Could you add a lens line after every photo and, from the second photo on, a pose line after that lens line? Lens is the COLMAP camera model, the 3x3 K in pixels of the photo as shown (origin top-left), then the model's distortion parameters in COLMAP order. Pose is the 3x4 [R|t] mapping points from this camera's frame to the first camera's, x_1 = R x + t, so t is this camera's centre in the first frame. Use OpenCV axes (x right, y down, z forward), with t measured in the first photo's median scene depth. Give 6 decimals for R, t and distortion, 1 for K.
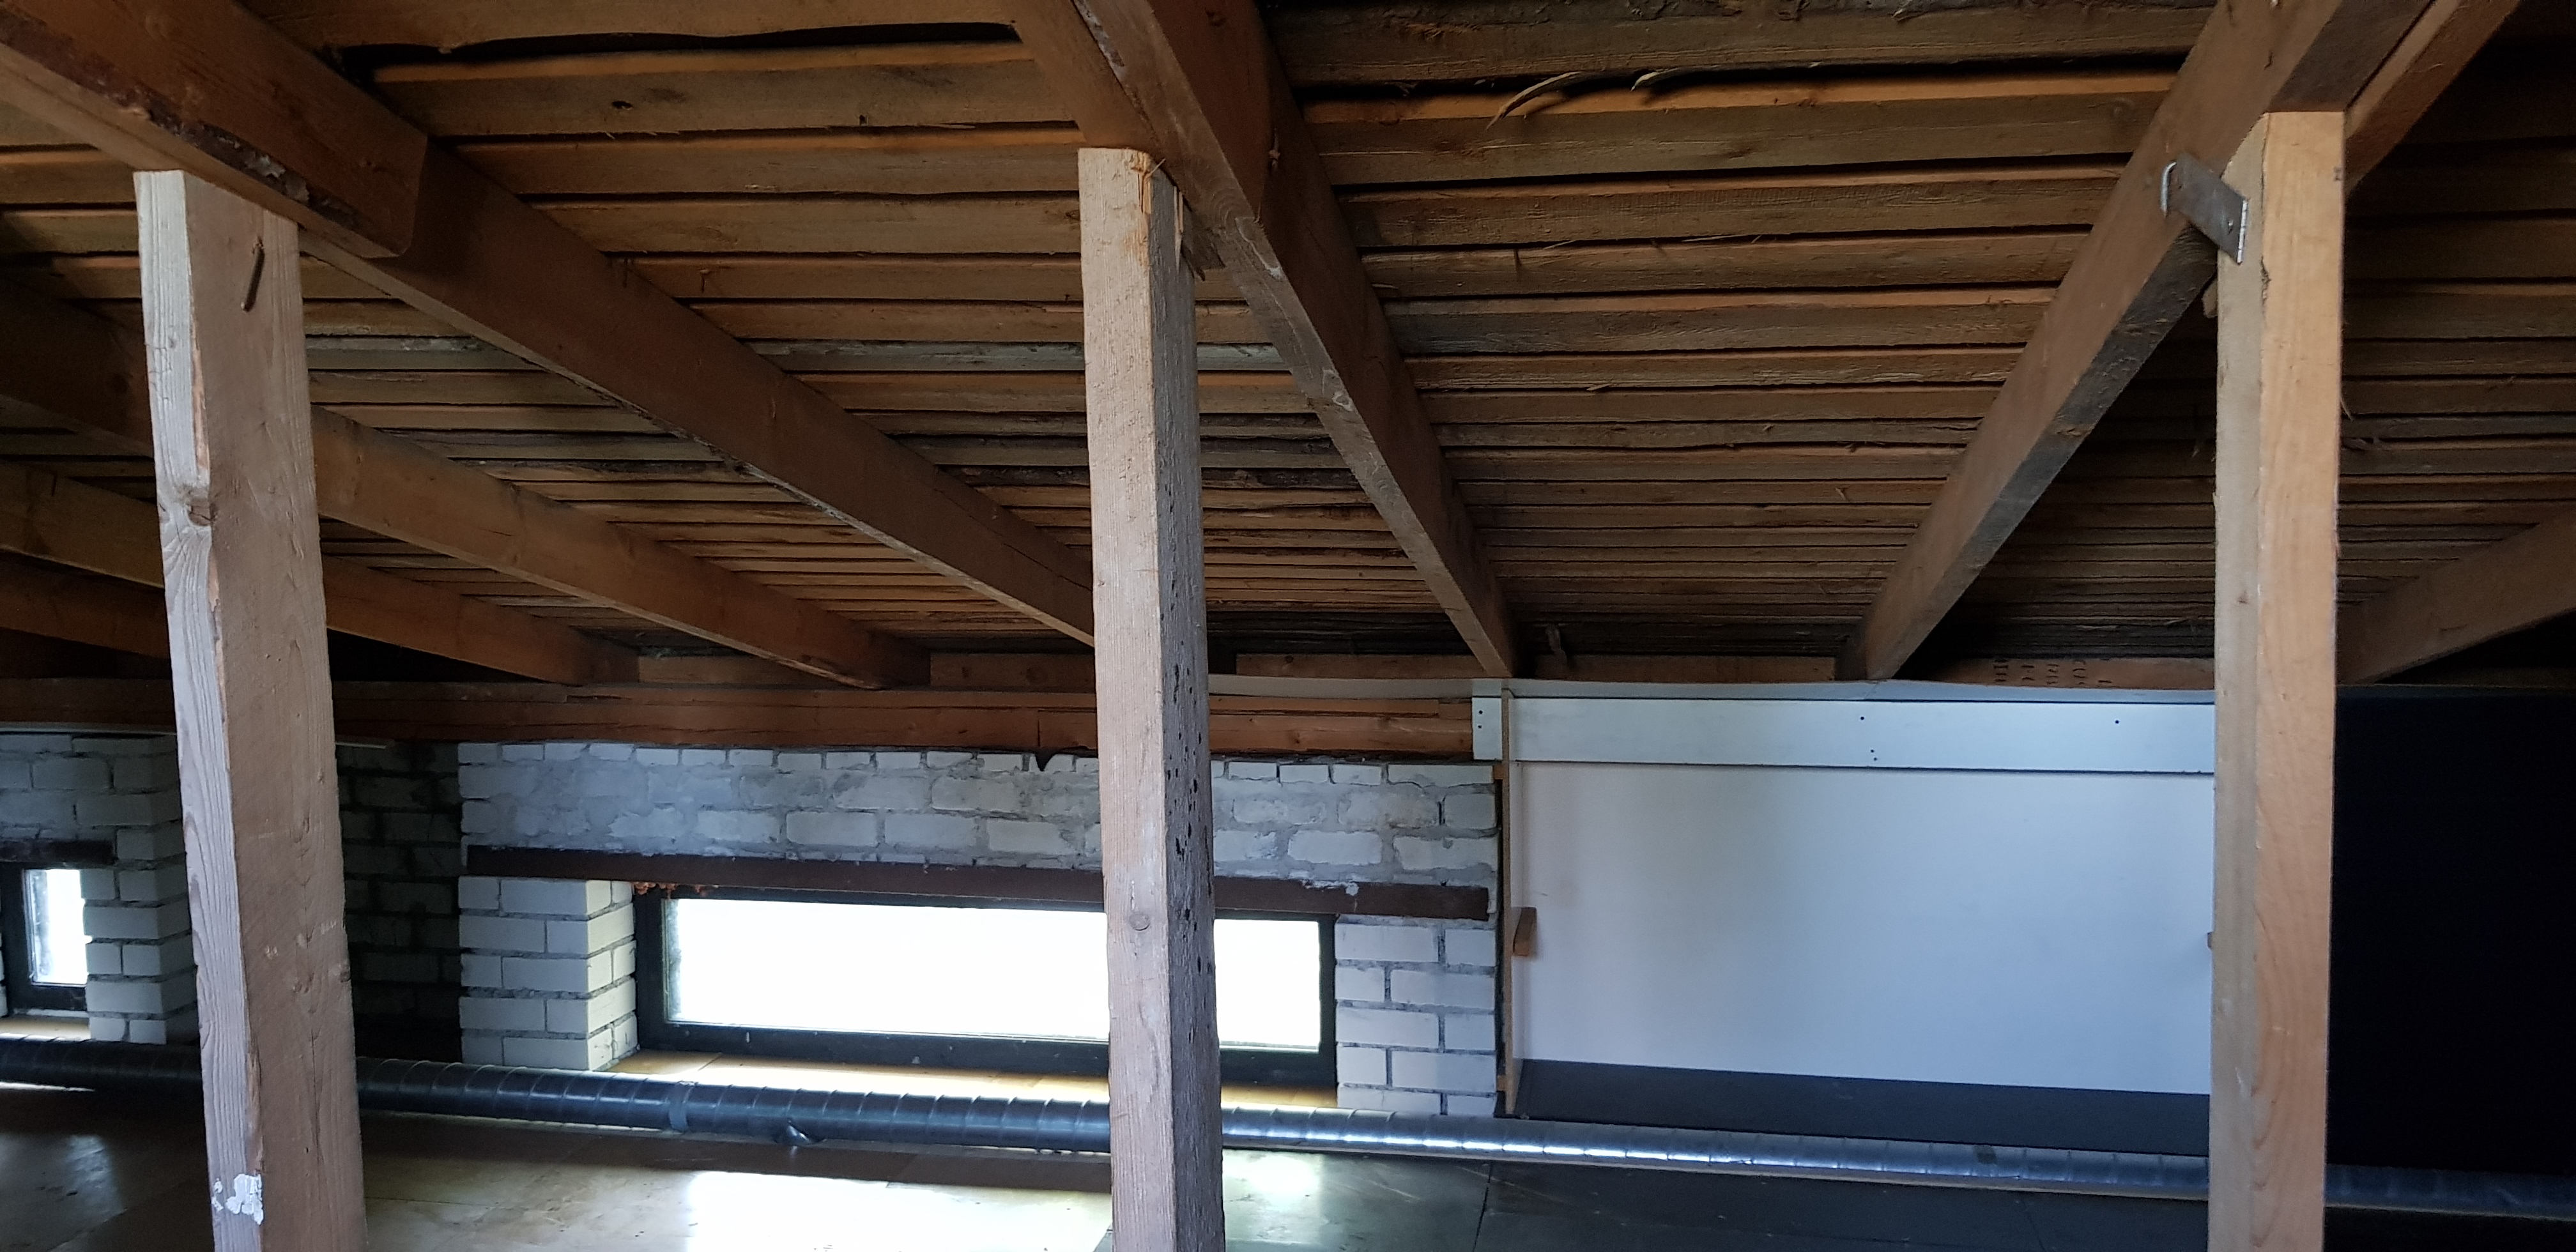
lens RADIAL K [[2065.0, 0, 1288.0], [0, 2065.0, 626.0], [0, 0, 1]] dist [-0.004580, -0.006703]
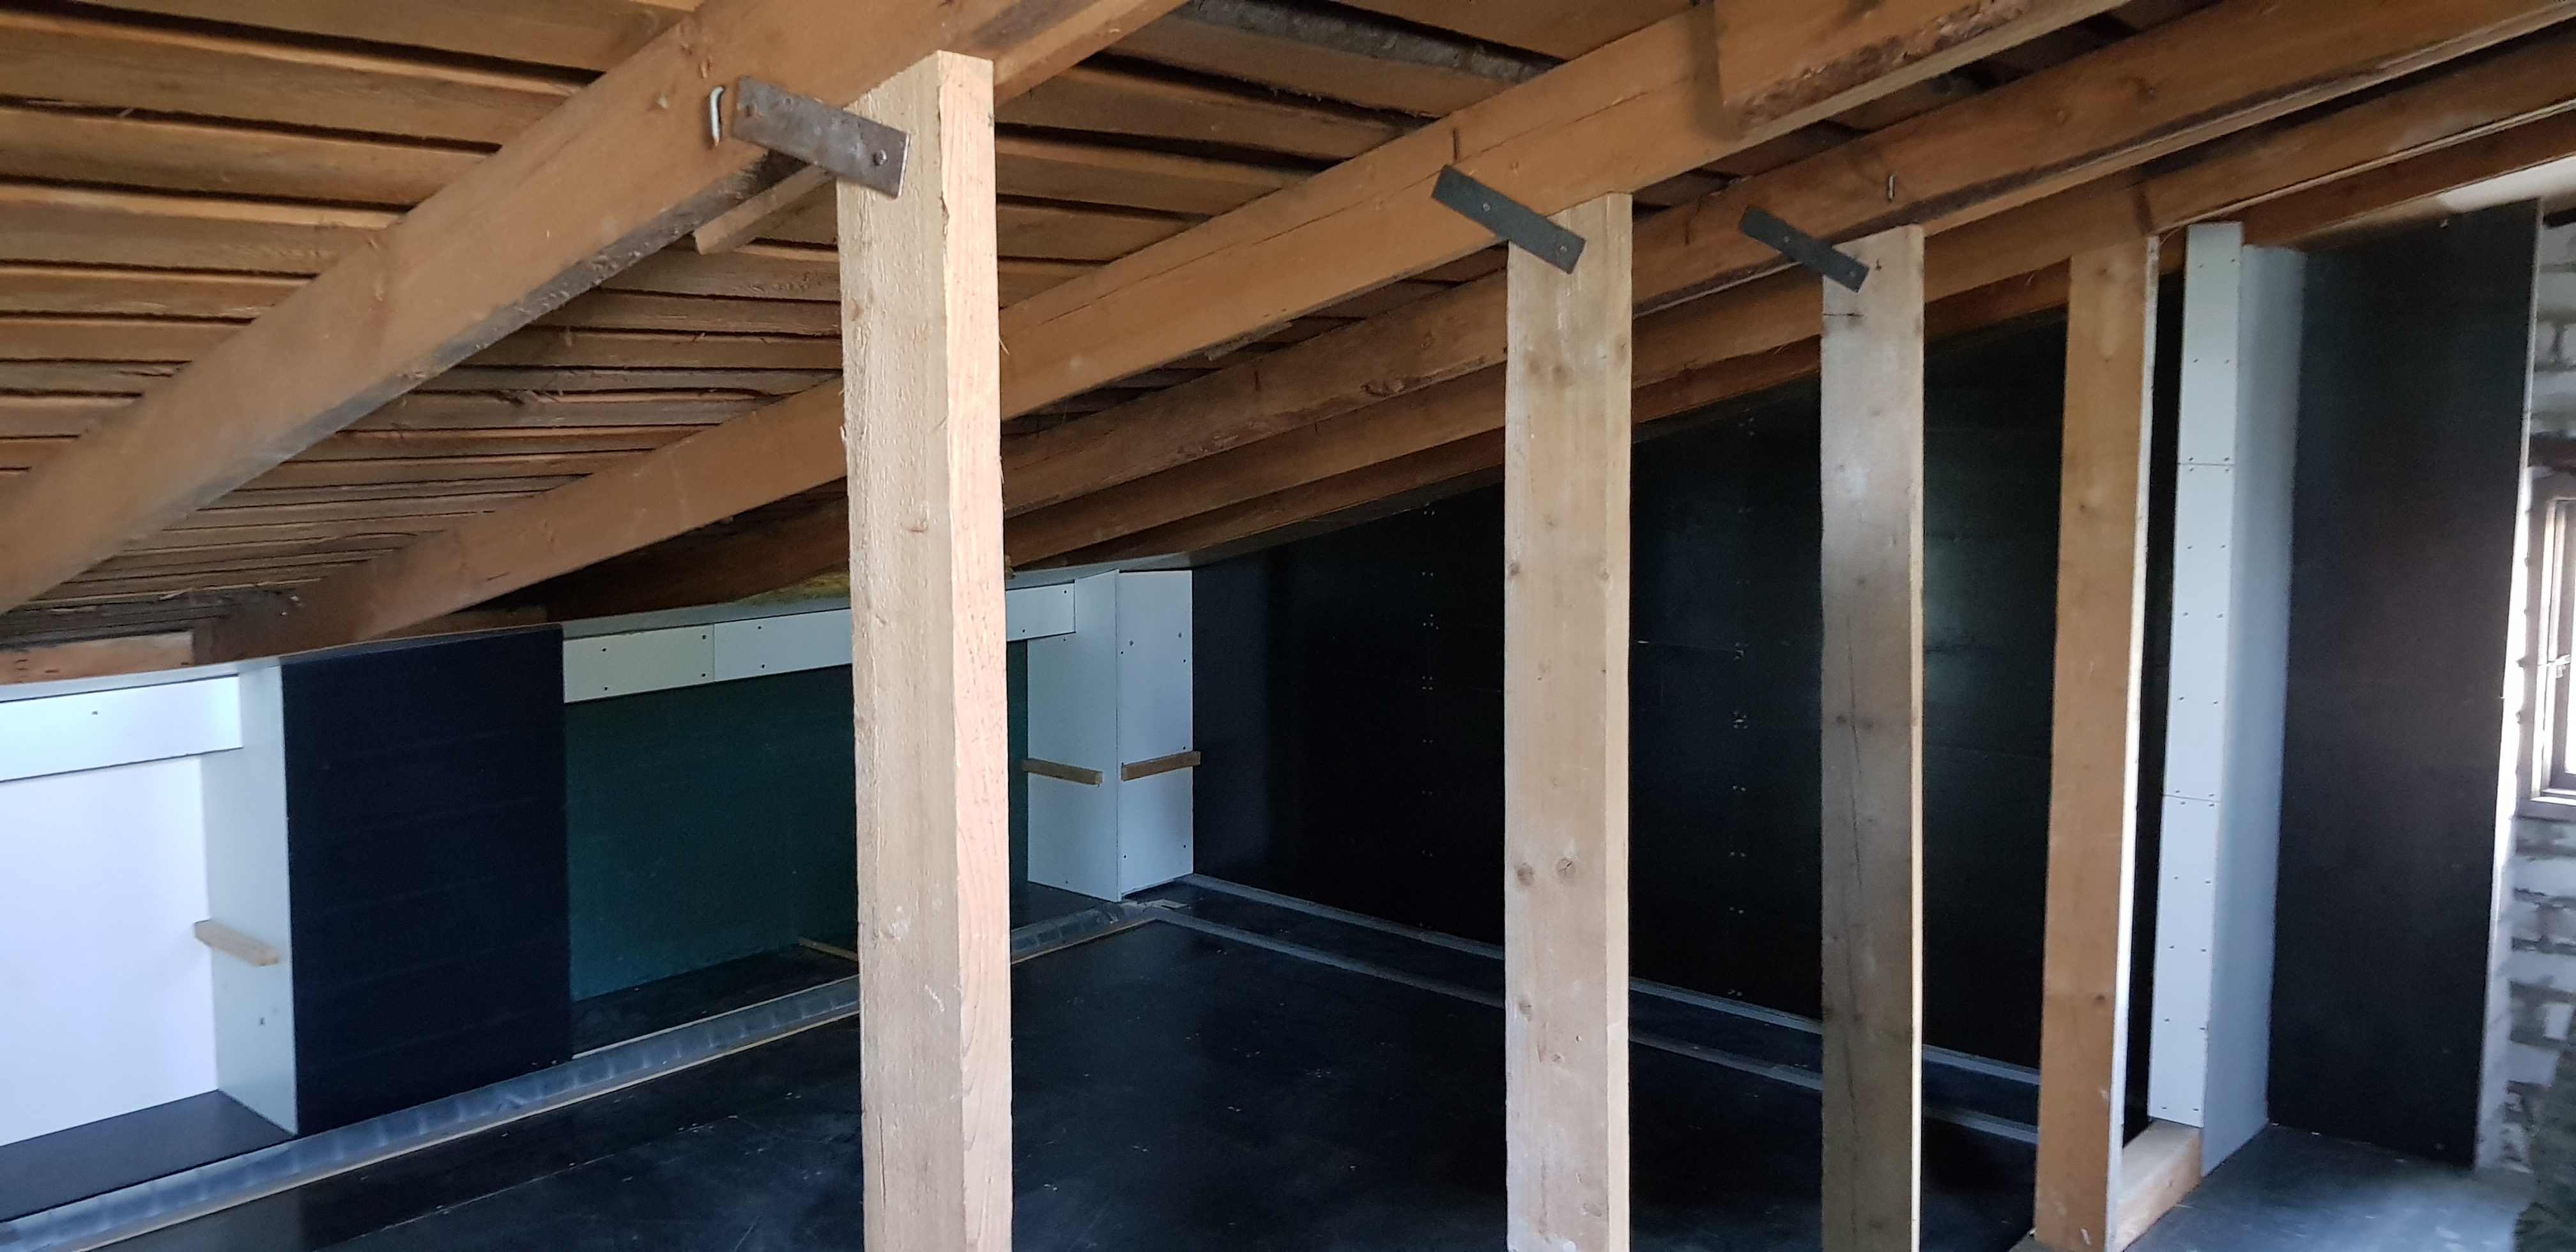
lens RADIAL K [[2000.1, 0, 1288.0], [0, 2000.1, 626.0], [0, 0, 1]] dist [0.004132, 0.002141]
pose [[0.482297, -0.091915, 0.871172, -0.190859], [0.079233, 0.994981, 0.061113, -0.006426], [-0.872417, 0.039551, 0.487159, 0.213311]]
